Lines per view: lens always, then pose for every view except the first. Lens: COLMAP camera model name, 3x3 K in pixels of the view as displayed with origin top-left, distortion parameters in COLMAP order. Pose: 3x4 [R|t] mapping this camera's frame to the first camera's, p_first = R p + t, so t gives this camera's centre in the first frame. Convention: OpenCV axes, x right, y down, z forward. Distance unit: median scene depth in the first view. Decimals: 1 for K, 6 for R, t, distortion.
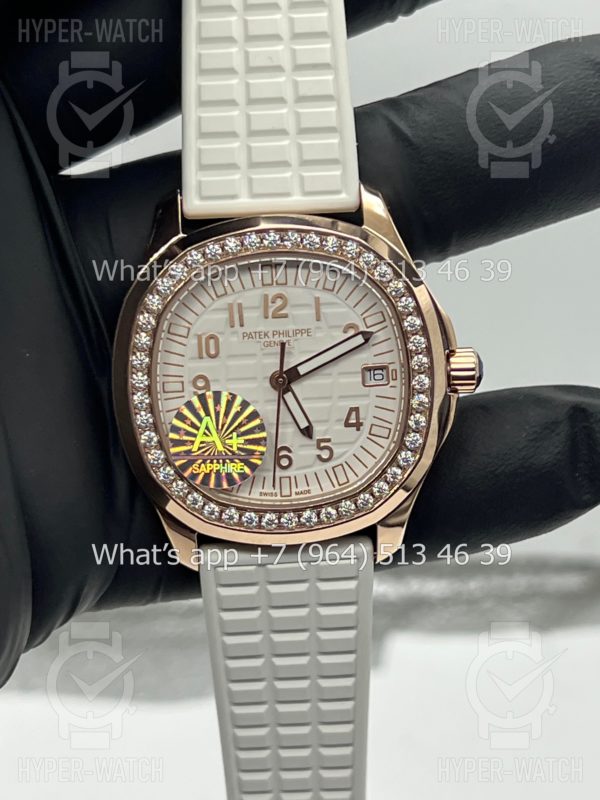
lens RADIAL K [[1899.0, 0, 295.8], [0, 1899.0, 398.2], [0, 0, 1]] dist [0.335767, 0.000000]
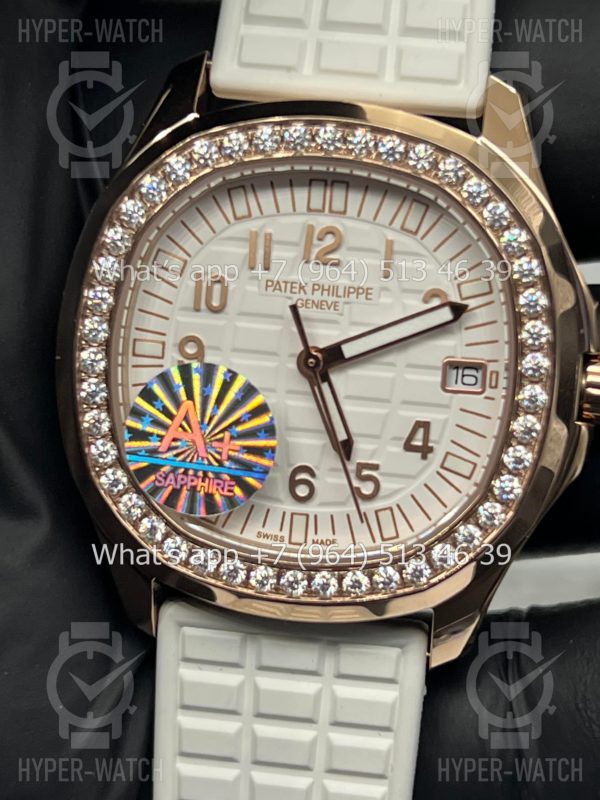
lens RADIAL K [[1899.0, 0, 307.0], [0, 1899.0, 404.8], [0, 0, 1]] dist [0.335767, 0.000000]
pose [[0.980431, 0.146028, -0.132026, 0.075942], [-0.148680, 0.988831, -0.010403, 0.011643], [0.129032, 0.029829, 0.991192, 0.369875]]
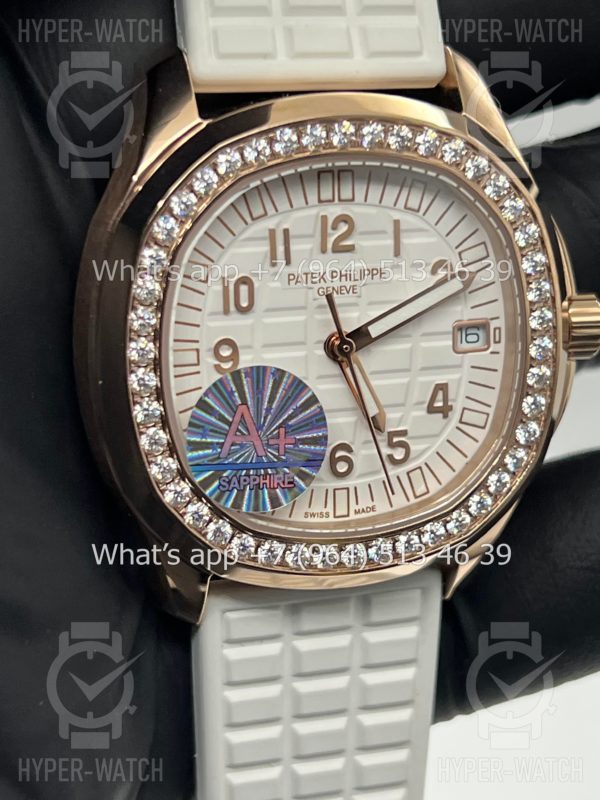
lens RADIAL K [[1899.0, 0, 301.0], [0, 1899.0, 396.3], [0, 0, 1]] dist [0.335767, 0.000000]
pose [[0.957065, -0.017131, 0.289365, -0.214473], [-0.010750, 0.995468, 0.094489, -0.054647], [-0.289672, -0.093542, 0.952544, 0.370322]]
